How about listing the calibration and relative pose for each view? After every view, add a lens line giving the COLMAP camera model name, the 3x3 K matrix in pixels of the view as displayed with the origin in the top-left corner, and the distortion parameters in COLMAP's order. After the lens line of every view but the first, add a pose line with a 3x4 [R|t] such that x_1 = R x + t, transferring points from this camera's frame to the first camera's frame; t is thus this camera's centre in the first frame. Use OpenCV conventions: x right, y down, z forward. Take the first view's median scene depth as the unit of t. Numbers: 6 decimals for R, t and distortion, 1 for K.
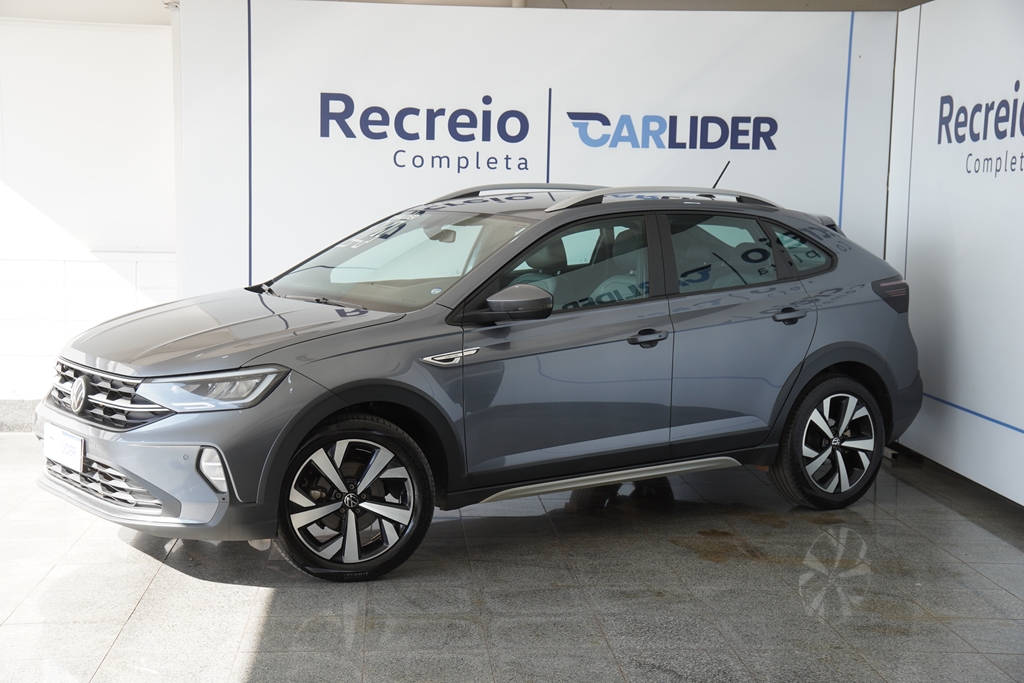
lens RADIAL K [[1542.7, 0, 512.0], [0, 1542.7, 341.5], [0, 0, 1]] dist [0.223325, 0.020469]
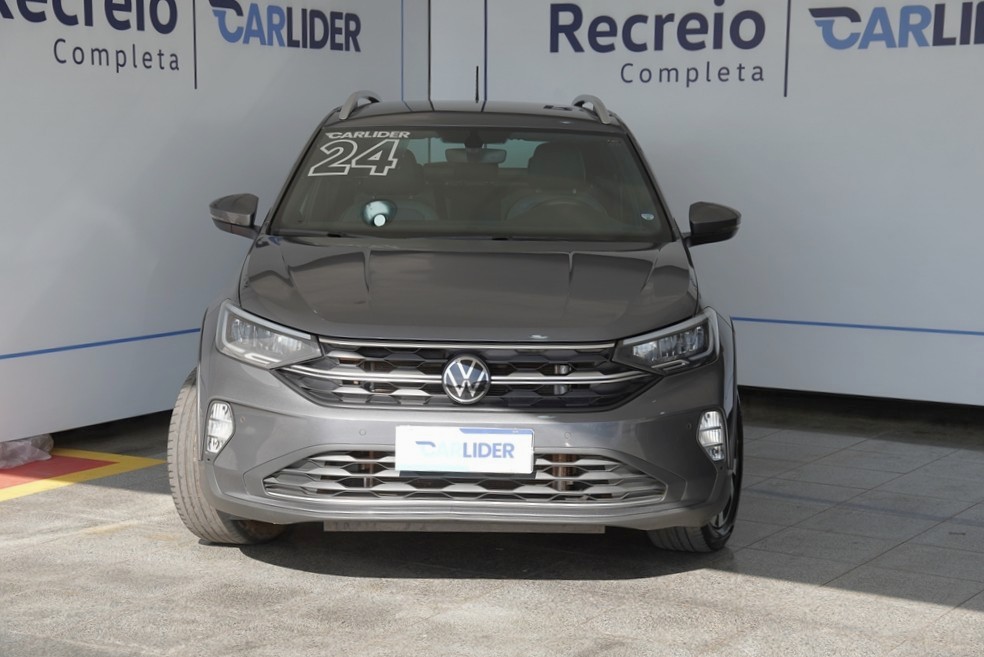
lens RADIAL K [[1922.6, 0, 492.0], [0, 1922.6, 328.5], [0, 0, 1]] dist [0.255267, 1.886016]
pose [[0.566607, -0.103112, 0.817511, -0.717655], [0.080385, 0.994324, 0.069700, -0.038009], [-0.820058, 0.026224, 0.571680, 0.318861]]
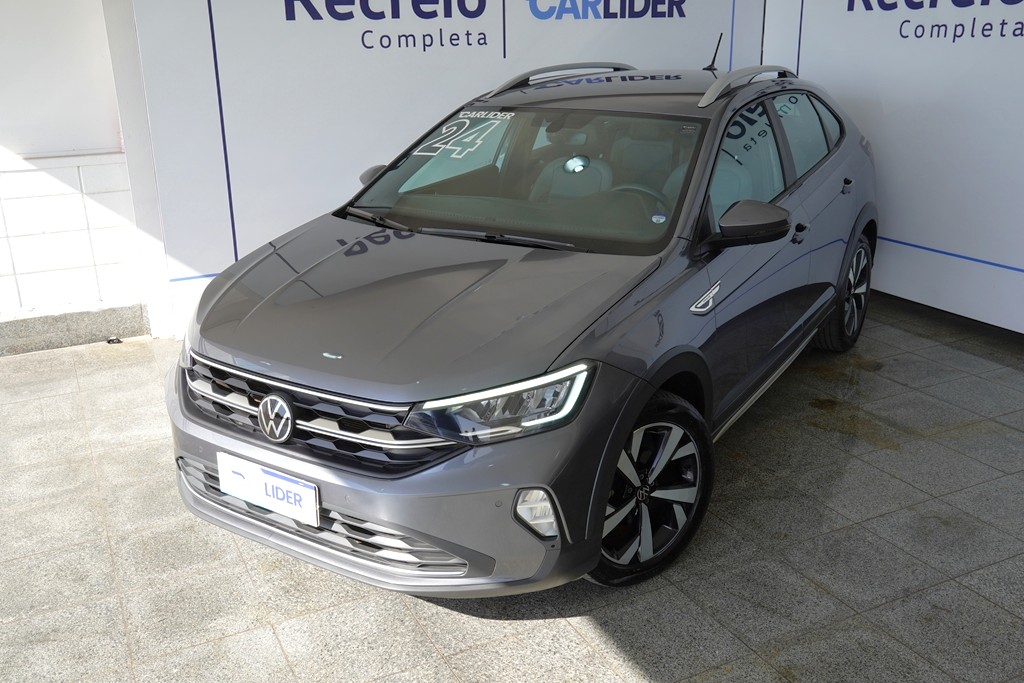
lens RADIAL K [[939.8, 0, 512.0], [0, 939.8, 341.5], [0, 0, 1]] dist [-0.039856, 0.115507]
pose [[0.923741, -0.156871, 0.349421, -0.224730], [0.072599, 0.967454, 0.242410, -0.070447], [-0.376076, -0.198557, 0.905065, 0.393081]]
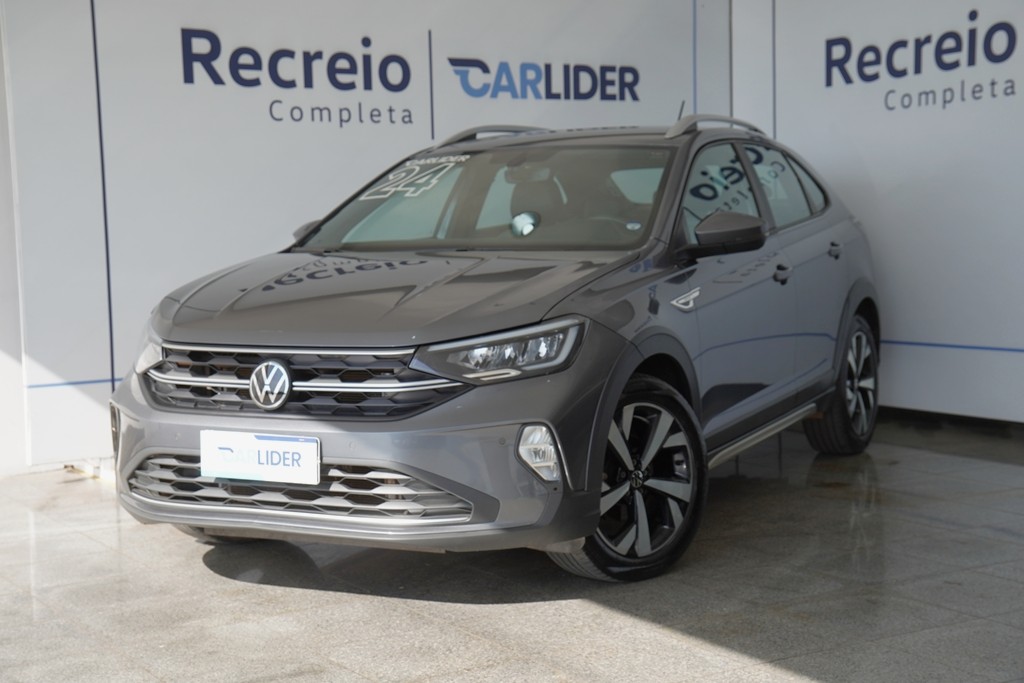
lens RADIAL K [[1513.3, 0, 512.0], [0, 1513.3, 341.5], [0, 0, 1]] dist [0.215787, 0.108458]
pose [[0.880620, -0.080062, 0.467009, -0.355253], [0.089544, 0.995981, 0.001897, 0.015692], [-0.465284, 0.040147, 0.884250, 0.217665]]
